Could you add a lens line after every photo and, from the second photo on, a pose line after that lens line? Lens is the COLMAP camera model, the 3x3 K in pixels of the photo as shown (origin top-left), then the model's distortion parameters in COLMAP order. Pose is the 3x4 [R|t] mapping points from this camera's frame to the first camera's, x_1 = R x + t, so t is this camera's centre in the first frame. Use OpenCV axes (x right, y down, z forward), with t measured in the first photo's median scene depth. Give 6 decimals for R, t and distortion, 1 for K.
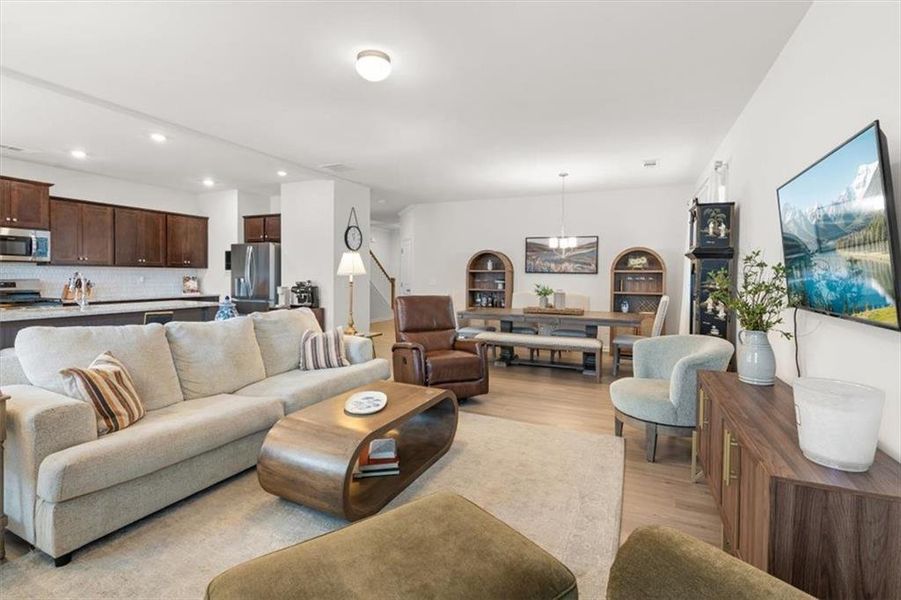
lens RADIAL K [[408.3, 0, 450.5], [0, 408.3, 300.0], [0, 0, 1]] dist [0.001231, 0.000033]
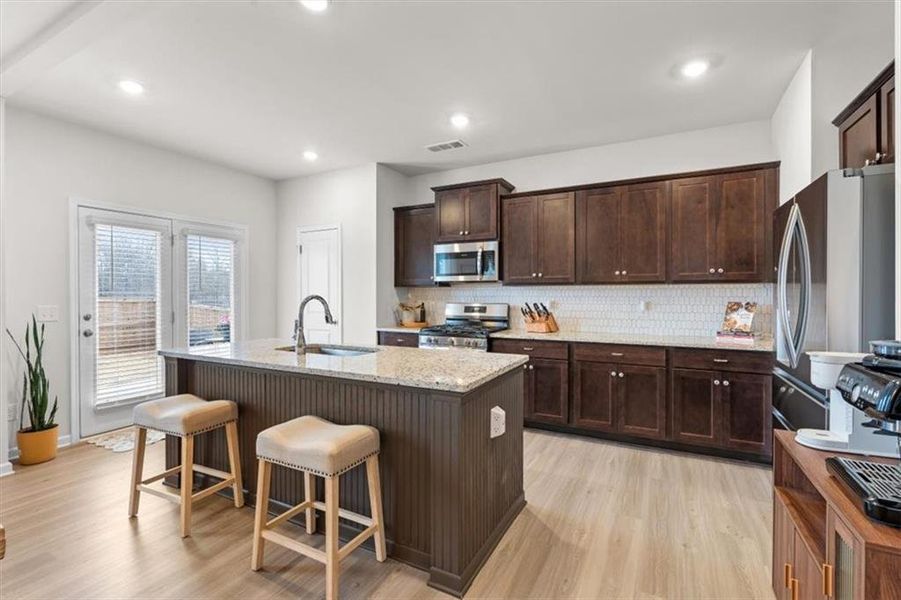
lens RADIAL K [[408.3, 0, 450.5], [0, 408.3, 300.0], [0, 0, 1]] dist [0.001231, 0.000033]
pose [[-0.048431, 0.009254, -0.998784, -0.161852], [-0.059510, 0.998154, 0.012134, -0.046665], [0.997052, 0.060025, -0.047791, 0.714902]]
